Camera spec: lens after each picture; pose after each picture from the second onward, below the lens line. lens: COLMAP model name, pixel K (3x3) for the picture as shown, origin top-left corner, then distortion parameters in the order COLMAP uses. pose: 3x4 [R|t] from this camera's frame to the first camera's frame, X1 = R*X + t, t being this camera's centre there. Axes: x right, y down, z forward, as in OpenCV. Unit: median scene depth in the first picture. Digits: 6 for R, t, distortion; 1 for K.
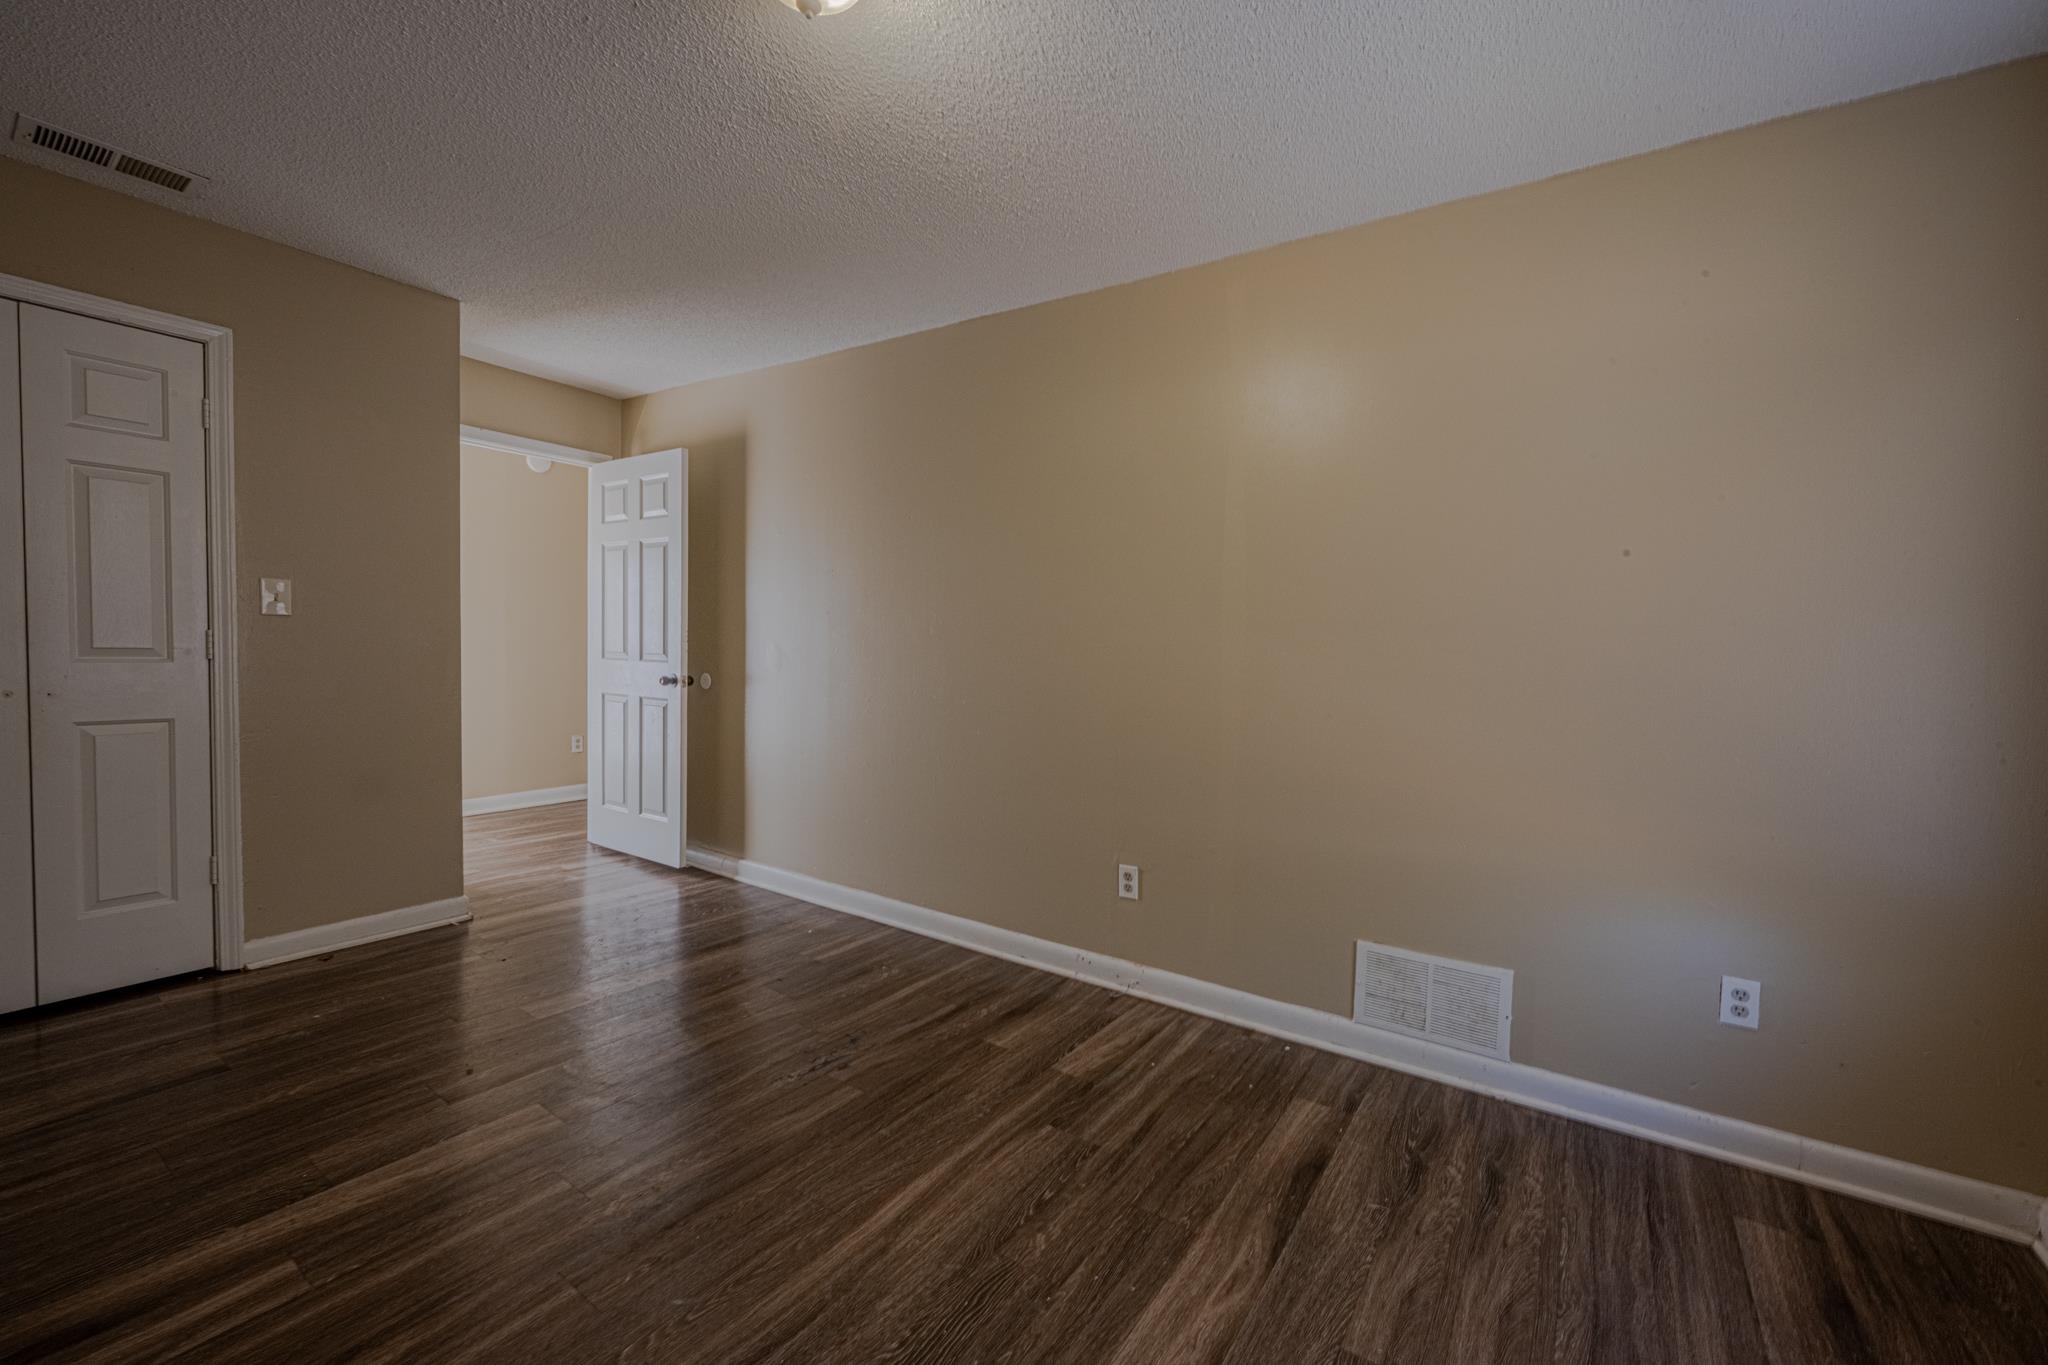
lens RADIAL K [[819.5, 0, 1018.0], [0, 819.5, 672.8], [0, 0, 1]] dist [0.000615, 0.000215]
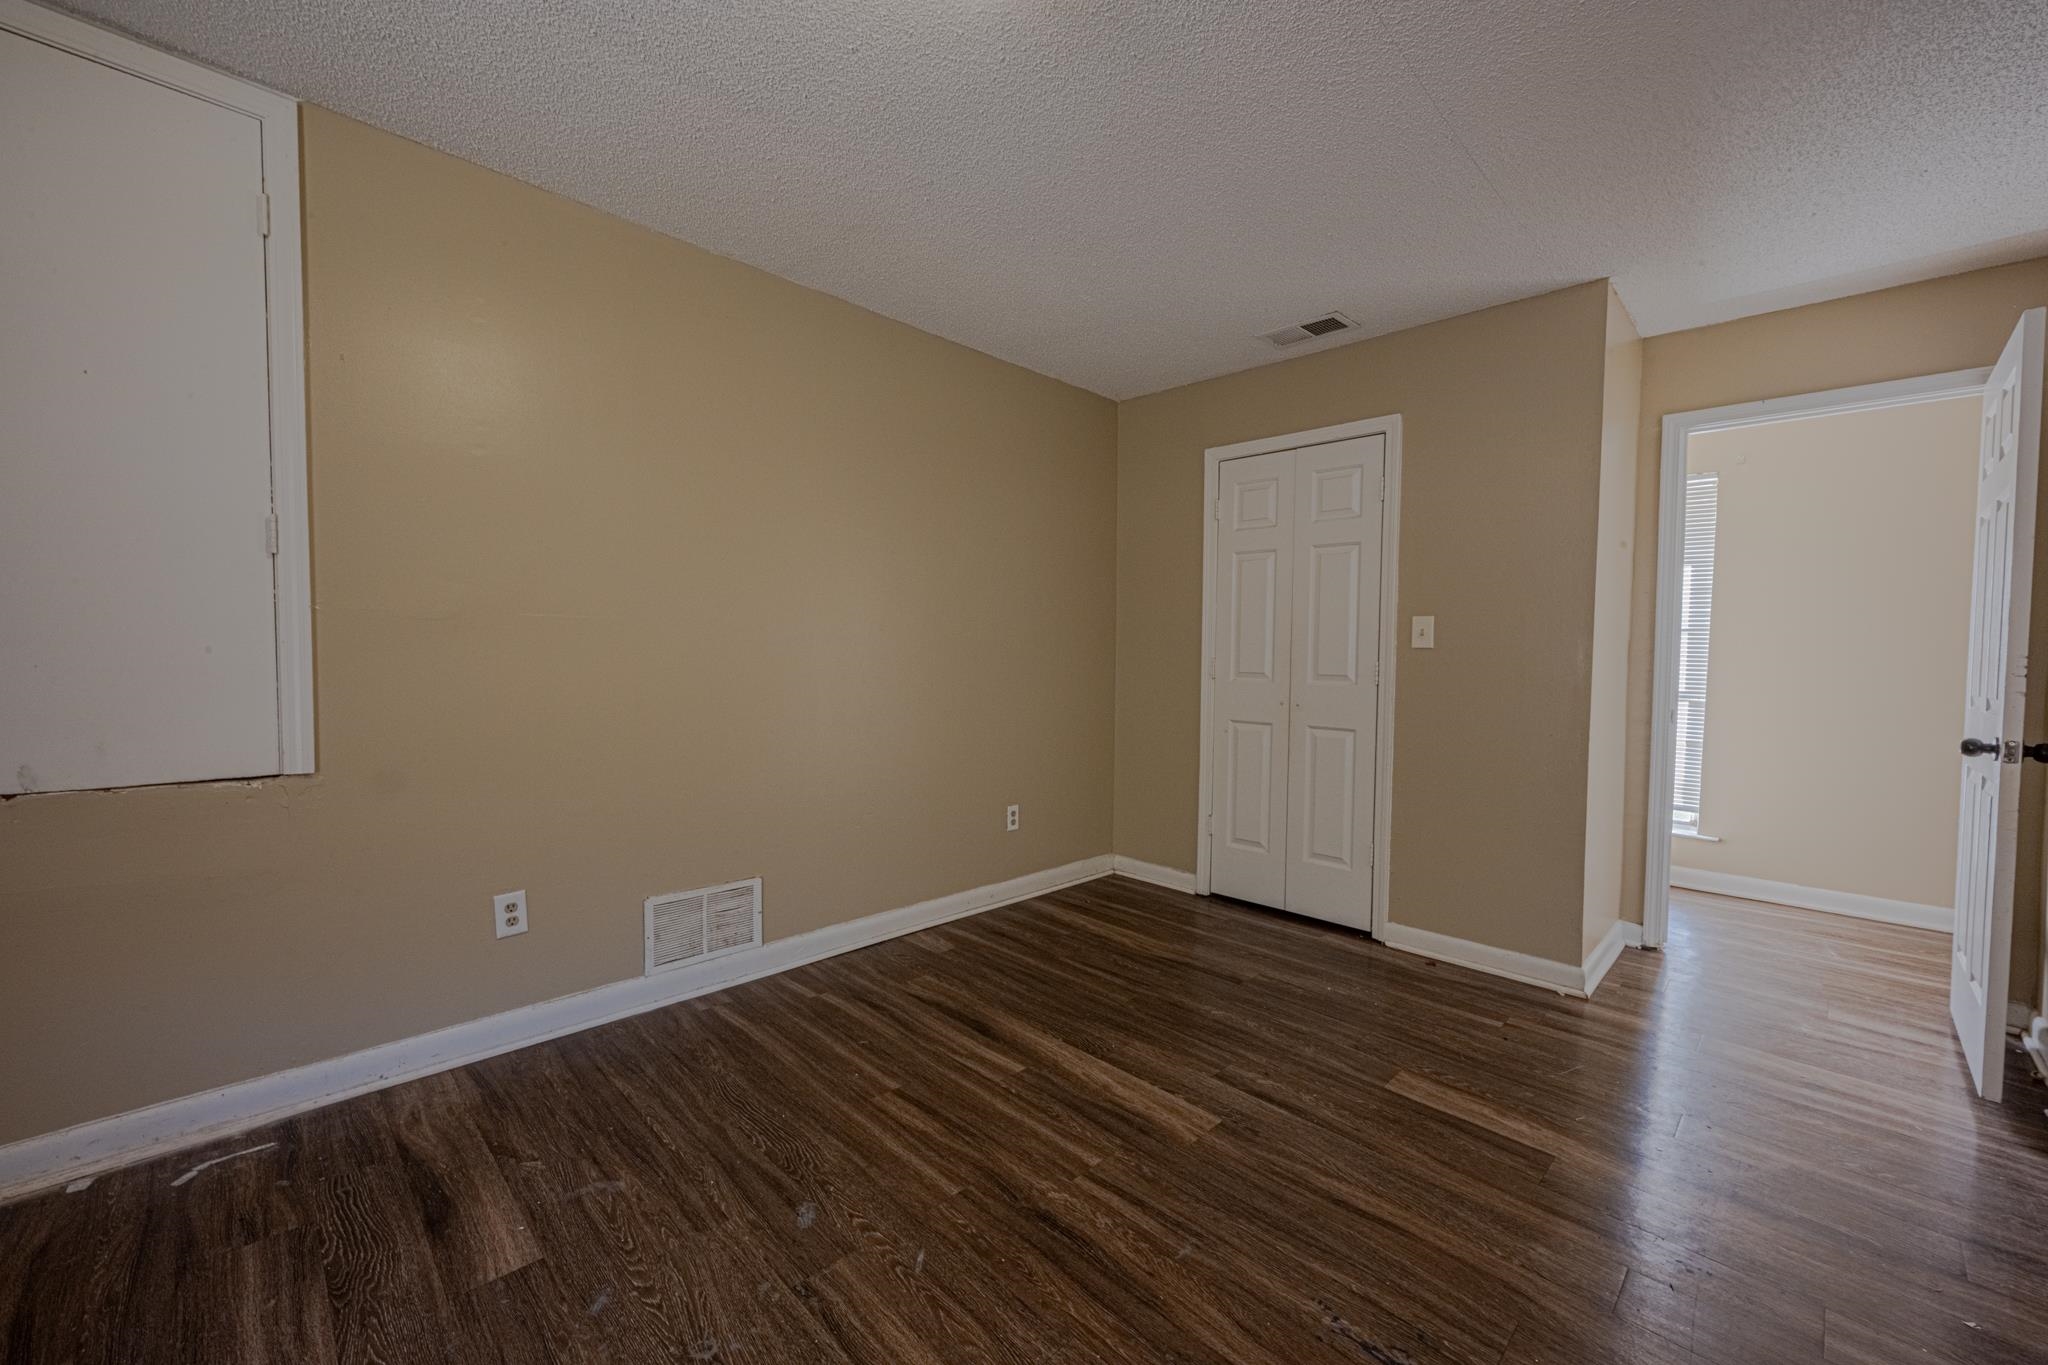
lens RADIAL K [[819.5, 0, 1028.6], [0, 819.5, 685.7], [0, 0, 1]] dist [0.000615, 0.000215]
pose [[-0.181800, 0.007320, -0.983308, 0.371295], [-0.056787, 0.998225, 0.017930, -0.008303], [0.981694, 0.059099, -0.181061, 0.776120]]
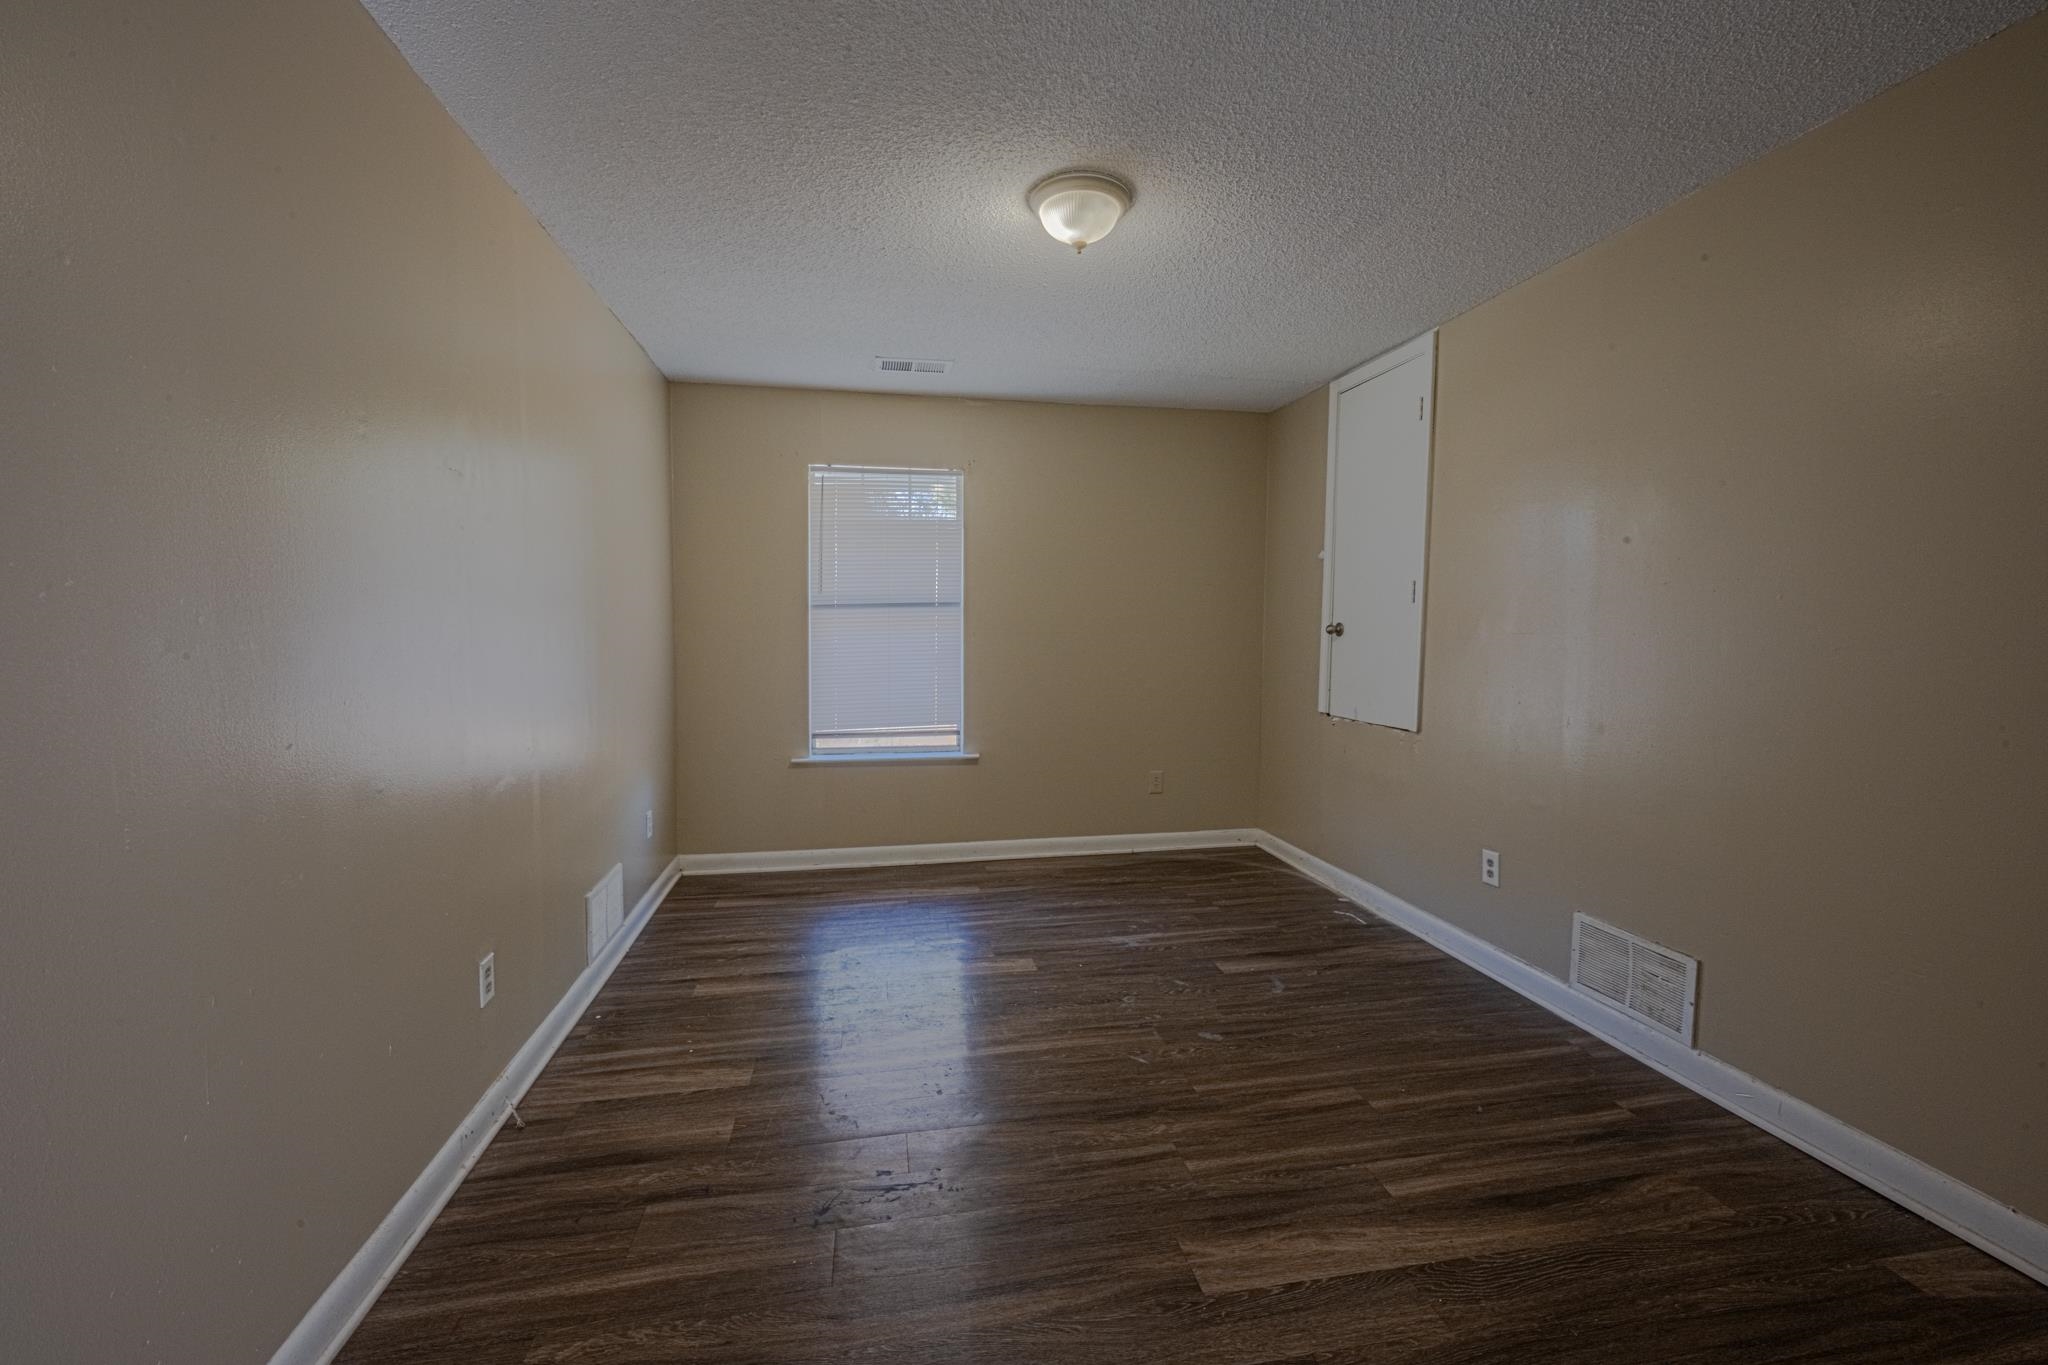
lens RADIAL K [[819.5, 0, 1026.2], [0, 819.5, 688.9], [0, 0, 1]] dist [0.000615, 0.000215]
pose [[-0.705685, -0.087508, 0.703101, -0.806954], [-0.002588, 0.992656, 0.120947, -0.103063], [-0.708521, 0.083531, -0.700729, 1.354978]]
